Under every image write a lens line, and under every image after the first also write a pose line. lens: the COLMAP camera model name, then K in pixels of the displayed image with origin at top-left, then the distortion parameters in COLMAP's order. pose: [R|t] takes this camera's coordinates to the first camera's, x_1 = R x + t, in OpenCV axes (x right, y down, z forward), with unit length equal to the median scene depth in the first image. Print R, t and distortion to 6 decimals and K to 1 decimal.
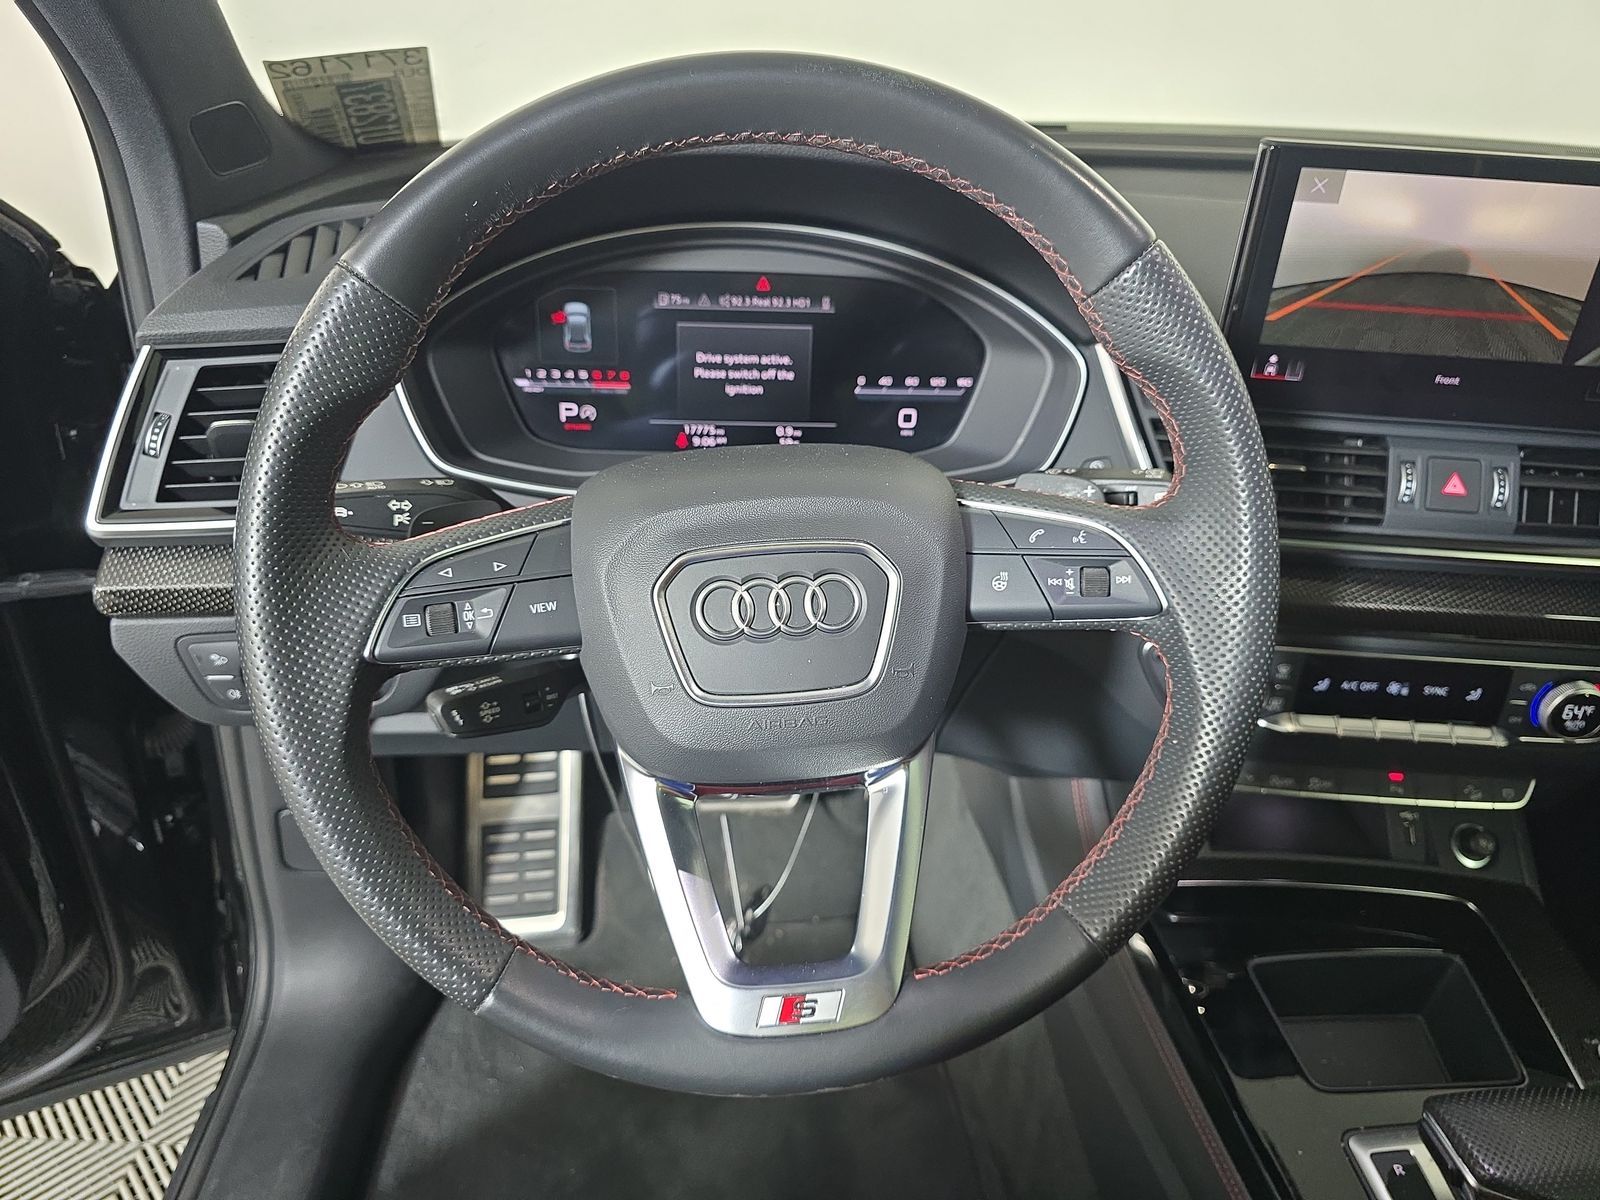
lens RADIAL K [[1089.6, 0, 822.1], [0, 1089.6, 599.9], [0, 0, 1]] dist [0.046938, -0.055419]
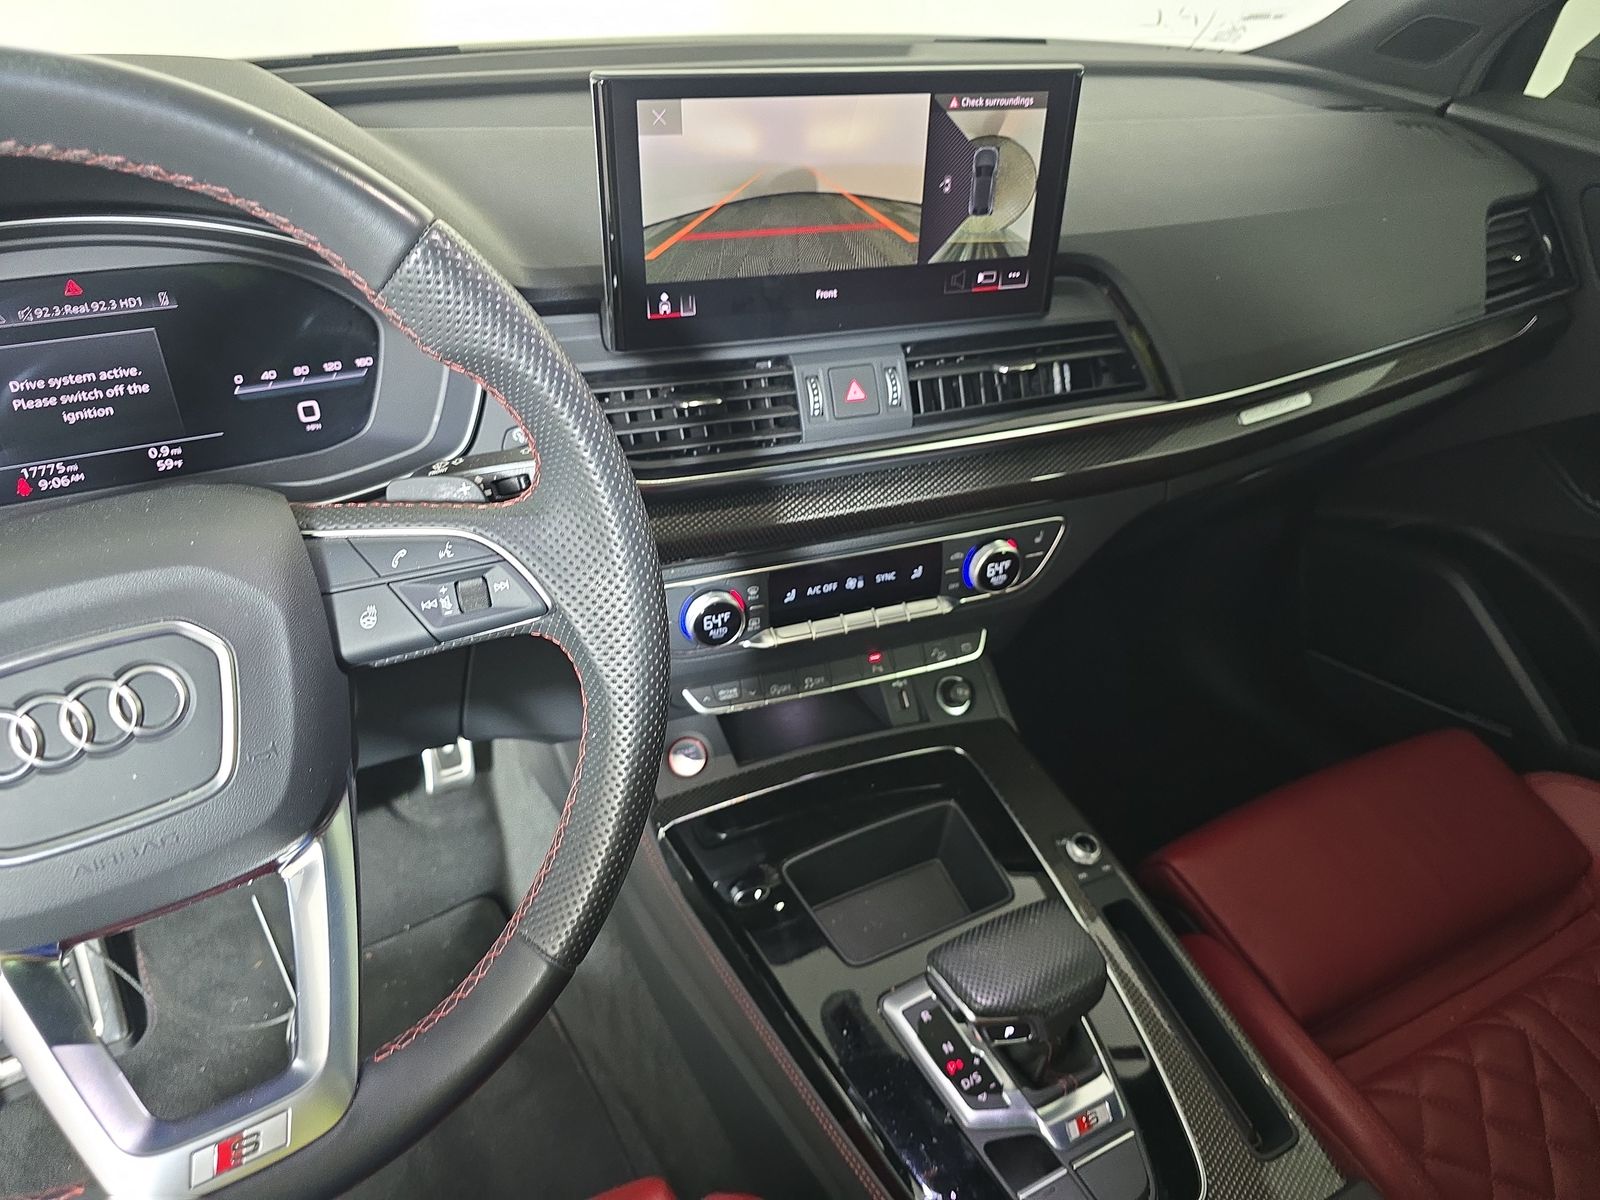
lens RADIAL K [[1078.0, 0, 800.0], [0, 1078.0, 600.0], [0, 0, 1]] dist [0.054652, -0.058818]
pose [[0.916892, -0.237413, 0.320848, 0.134668], [0.209950, 0.970543, 0.118182, -0.040808], [-0.339455, -0.040998, 0.939728, 0.022699]]
